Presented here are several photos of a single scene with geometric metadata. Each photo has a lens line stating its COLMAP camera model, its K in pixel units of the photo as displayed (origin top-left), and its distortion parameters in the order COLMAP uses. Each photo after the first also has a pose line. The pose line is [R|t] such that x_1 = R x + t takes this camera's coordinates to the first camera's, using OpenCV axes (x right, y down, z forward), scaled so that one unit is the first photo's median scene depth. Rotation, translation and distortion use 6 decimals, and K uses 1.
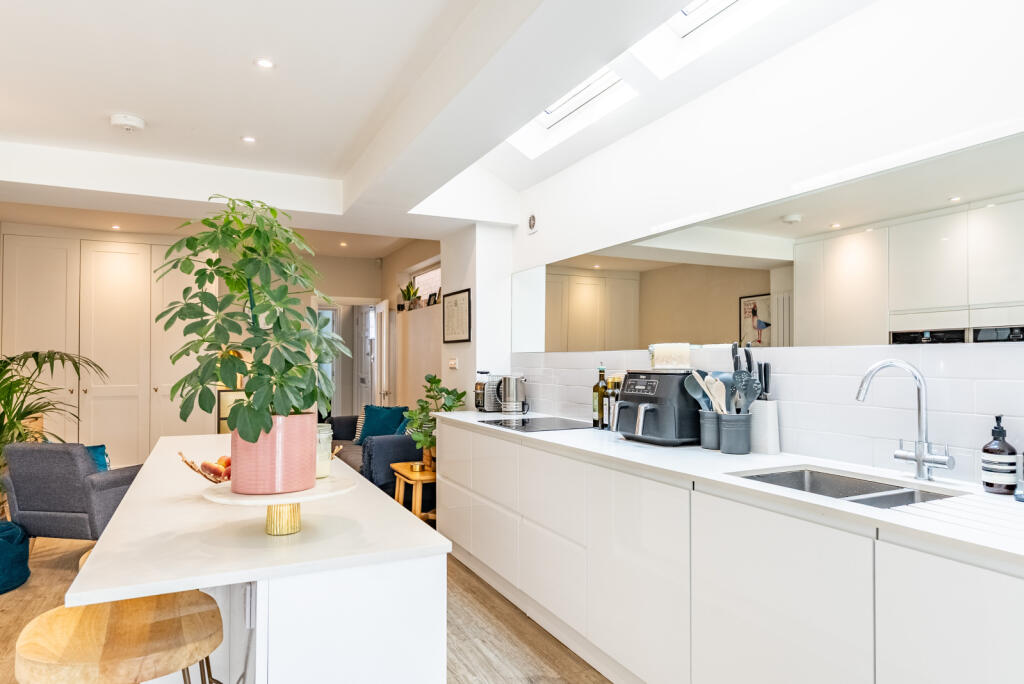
lens RADIAL K [[609.4, 0, 516.8], [0, 609.4, 345.1], [0, 0, 1]] dist [-0.013129, 0.007510]
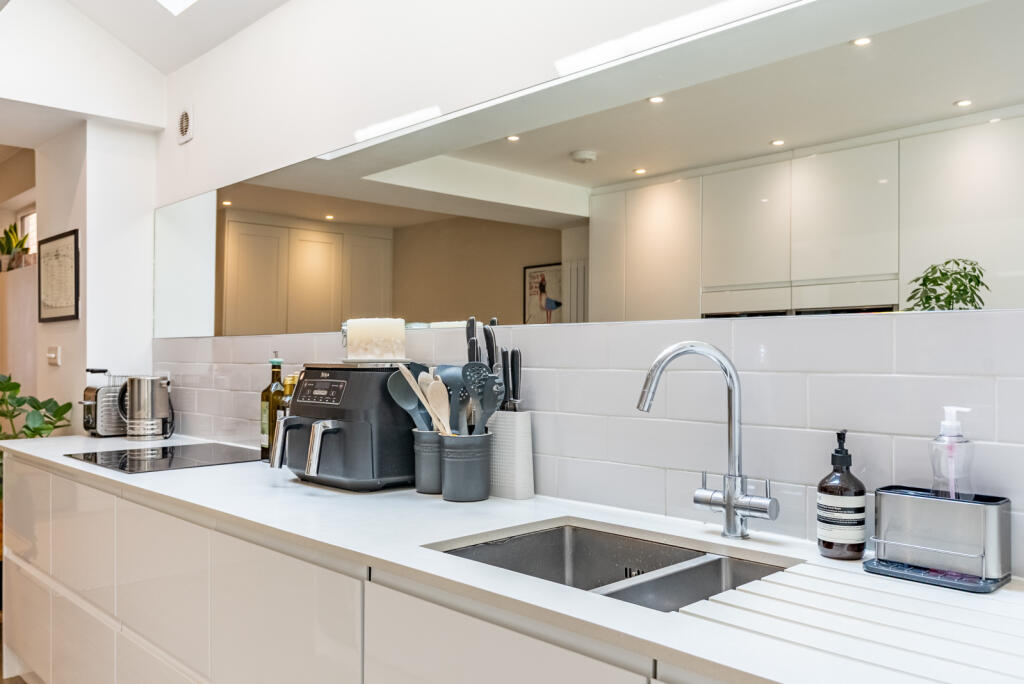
lens RADIAL K [[812.2, 0, 509.6], [0, 812.2, 346.7], [0, 0, 1]] dist [-0.003083, -0.000650]
pose [[0.951651, 0.001959, 0.307177, 0.138213], [-0.006462, 0.999886, 0.013641, 0.013291], [-0.307115, -0.014966, 0.951555, 0.200573]]
